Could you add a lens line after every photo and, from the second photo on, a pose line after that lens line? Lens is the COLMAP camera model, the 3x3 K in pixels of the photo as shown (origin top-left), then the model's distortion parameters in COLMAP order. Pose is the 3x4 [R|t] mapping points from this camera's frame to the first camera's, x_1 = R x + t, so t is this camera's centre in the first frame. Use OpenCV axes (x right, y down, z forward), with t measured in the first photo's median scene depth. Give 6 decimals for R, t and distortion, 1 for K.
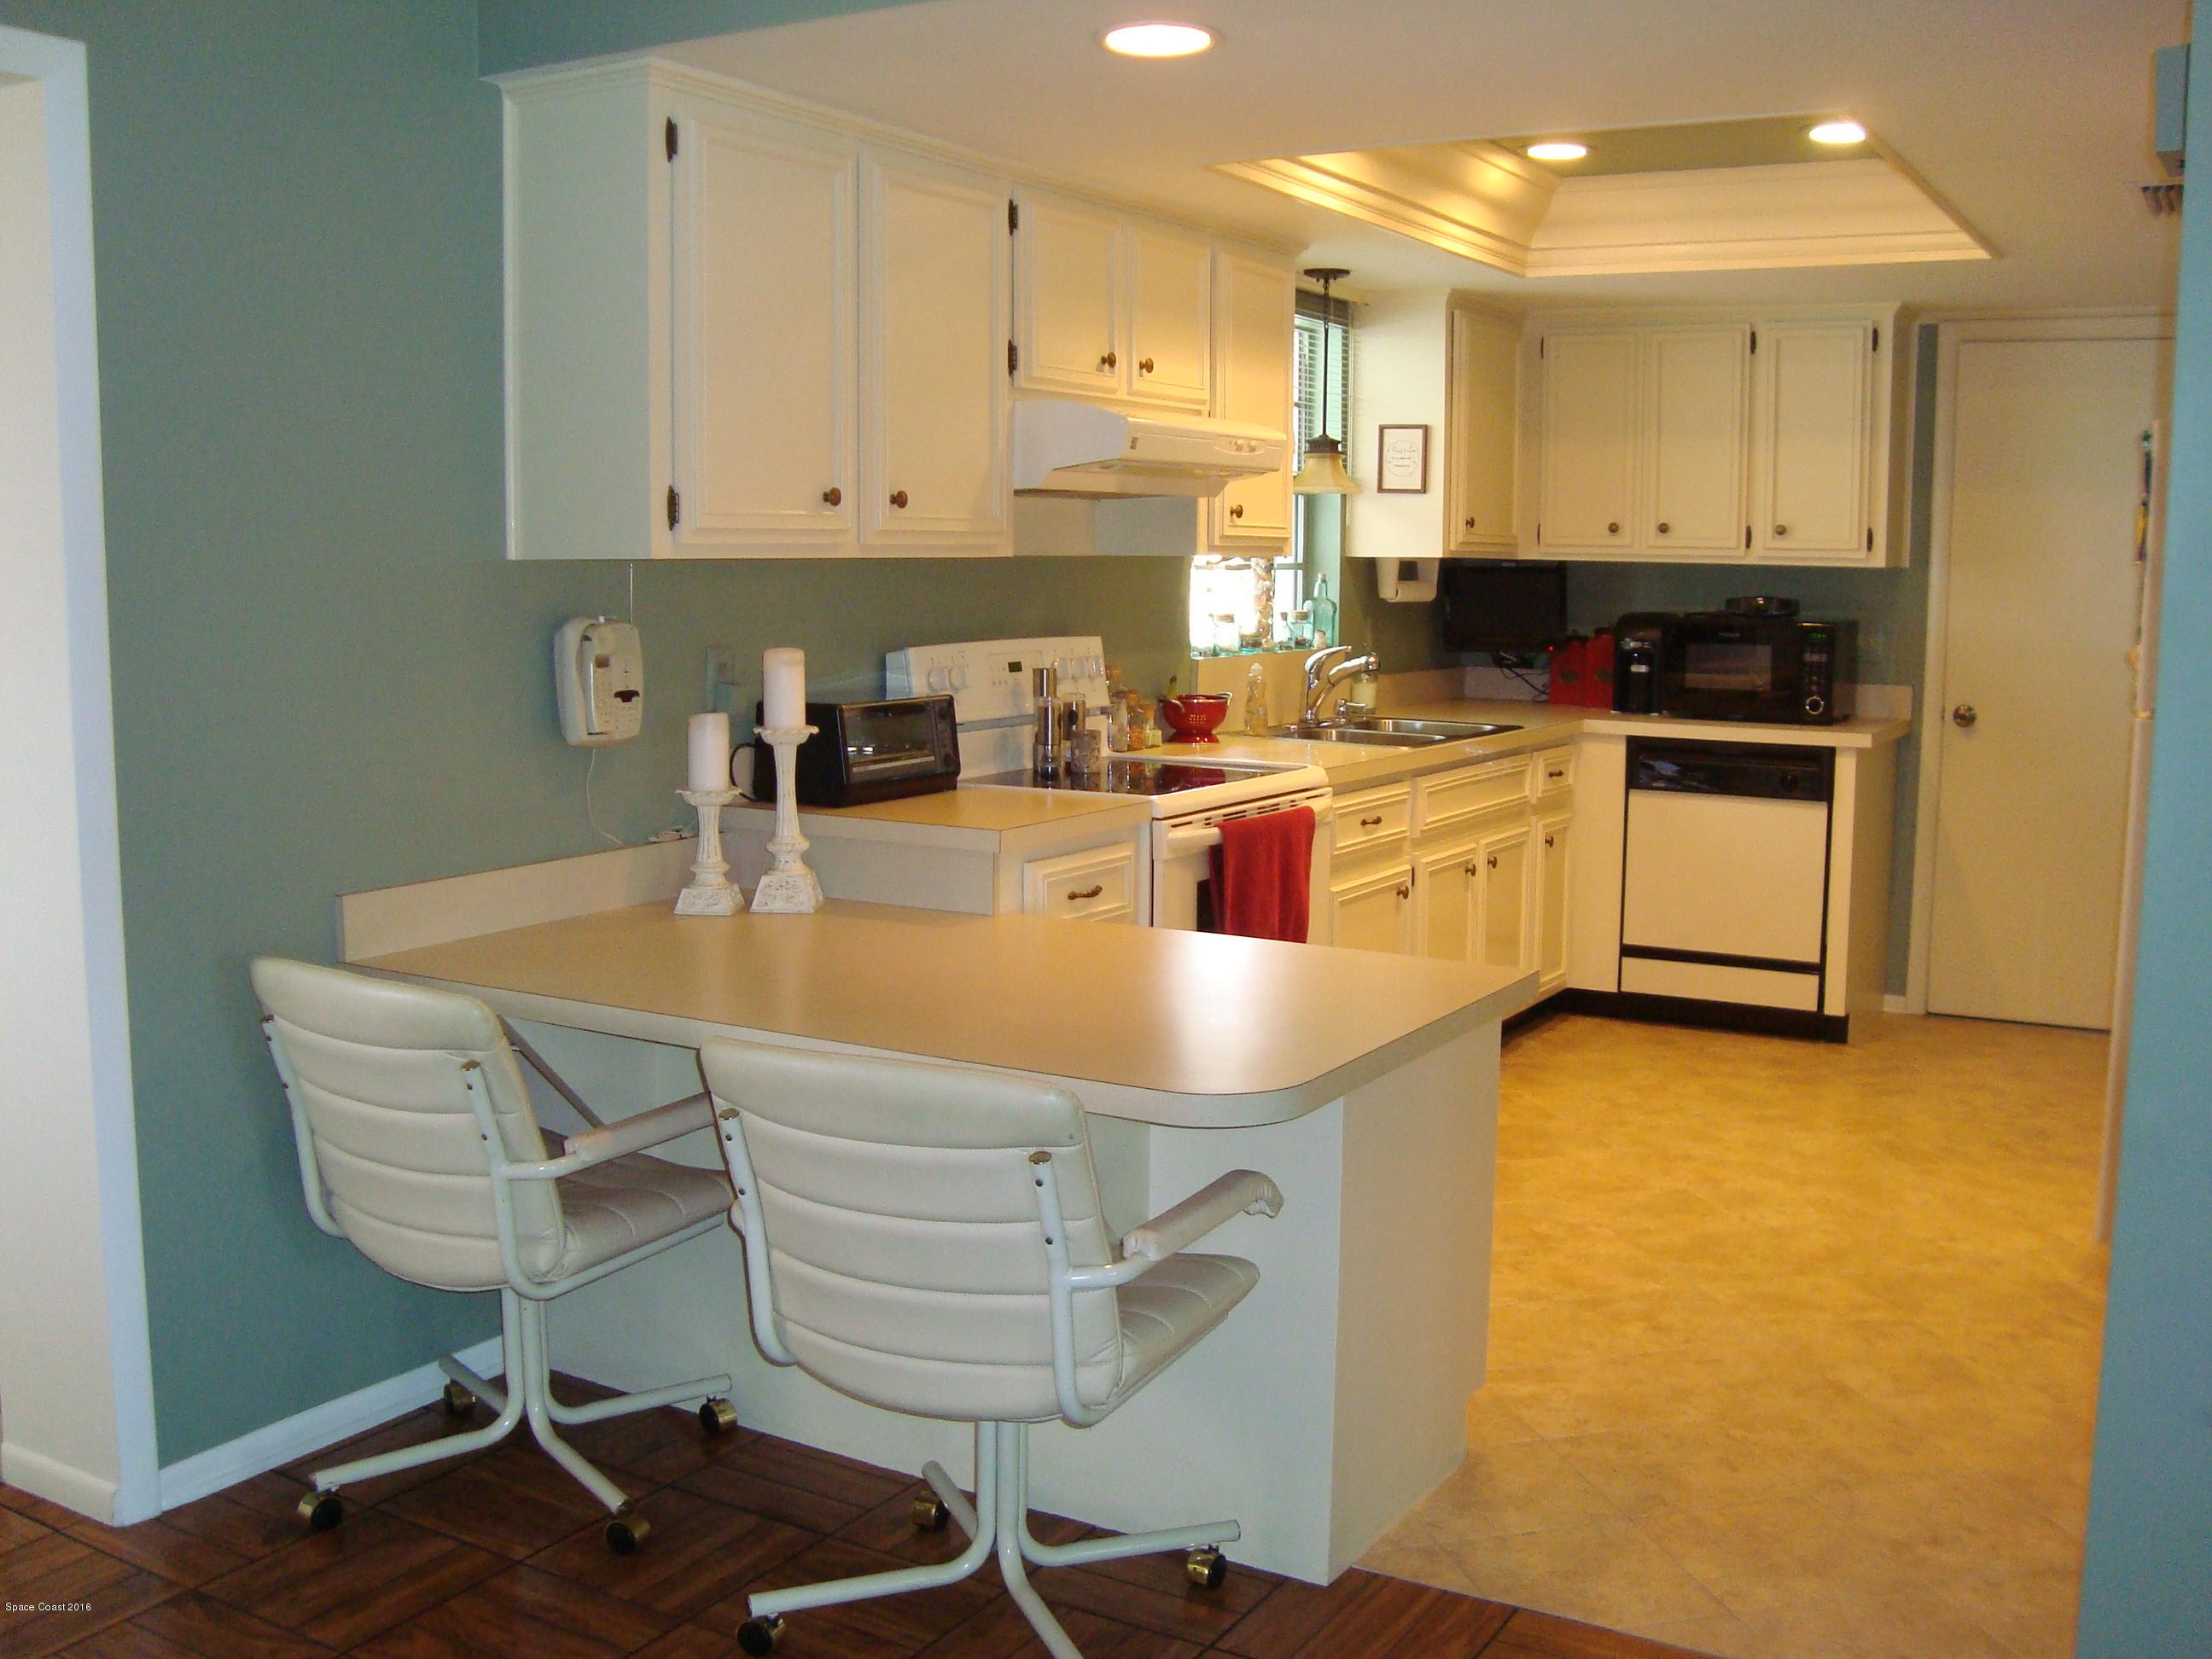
lens RADIAL K [[2161.0, 0, 1114.2], [0, 2161.0, 833.6], [0, 0, 1]] dist [-0.112069, 0.000000]
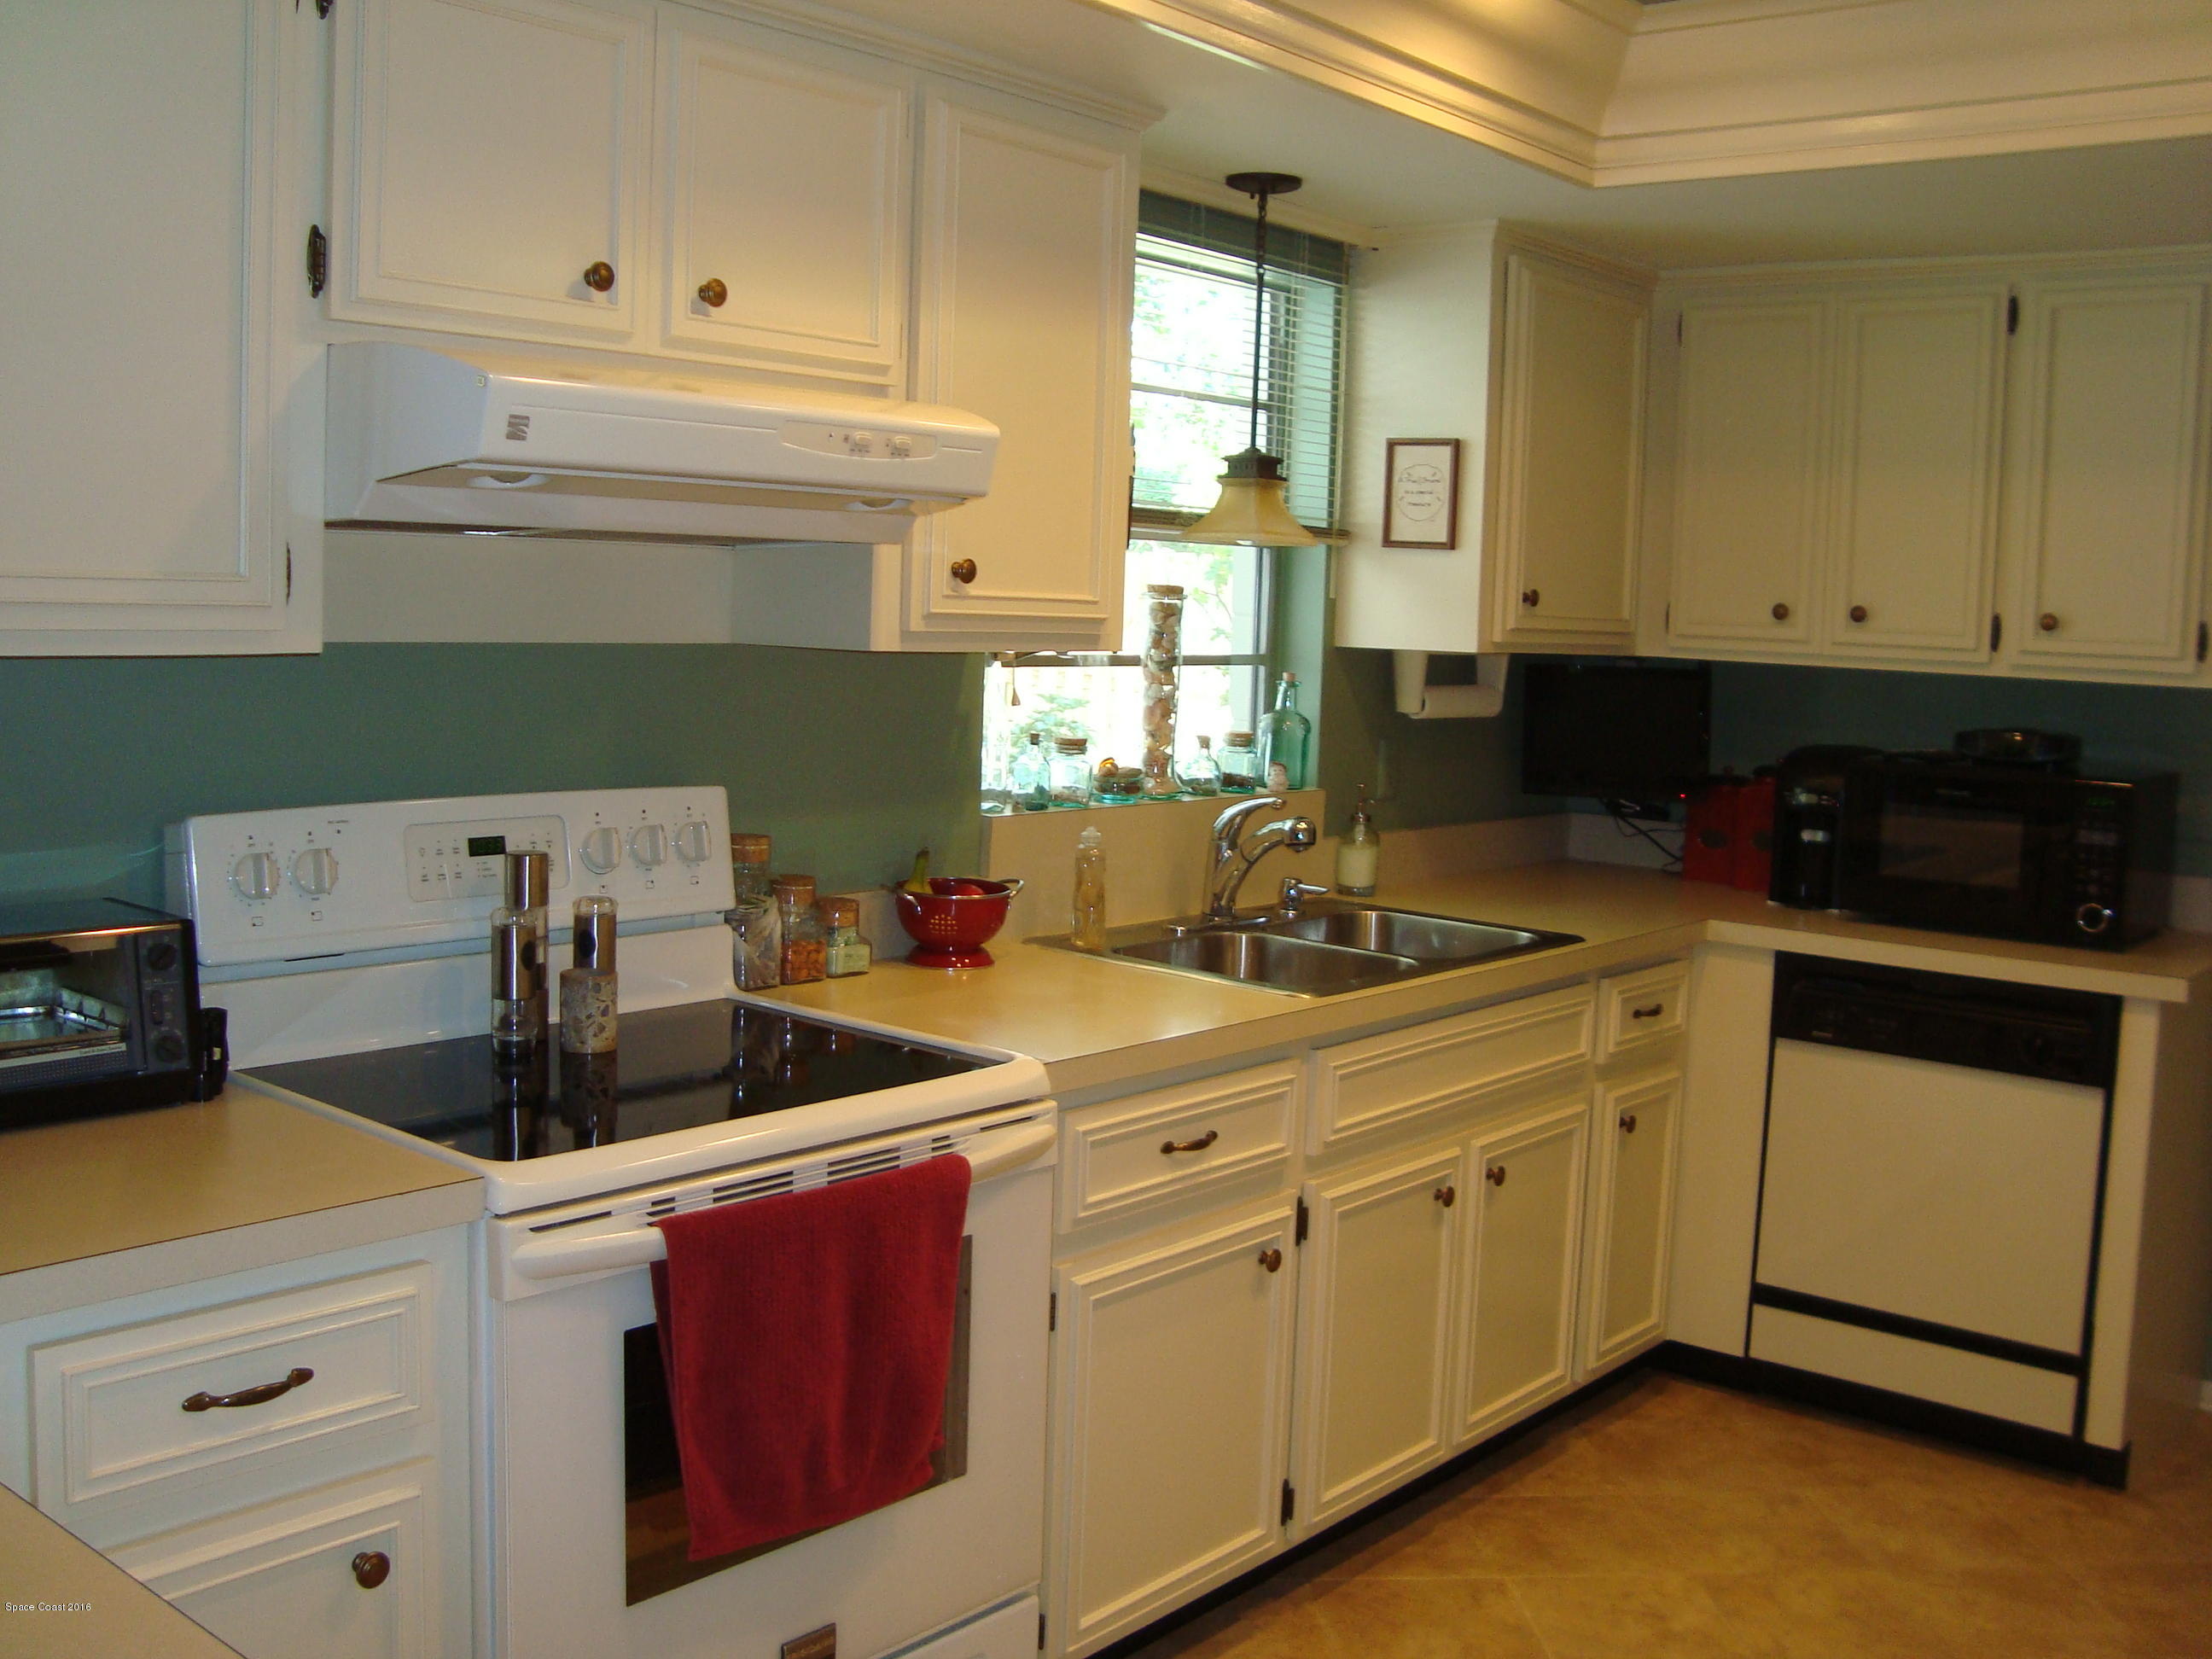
lens RADIAL K [[2161.0, 0, 1092.3], [0, 2161.0, 823.8], [0, 0, 1]] dist [-0.112069, 0.000000]
pose [[0.985249, 0.041869, -0.165924, 0.151739], [-0.046781, 0.998572, -0.025805, -0.059027], [0.164607, 0.033187, 0.985801, 0.379524]]
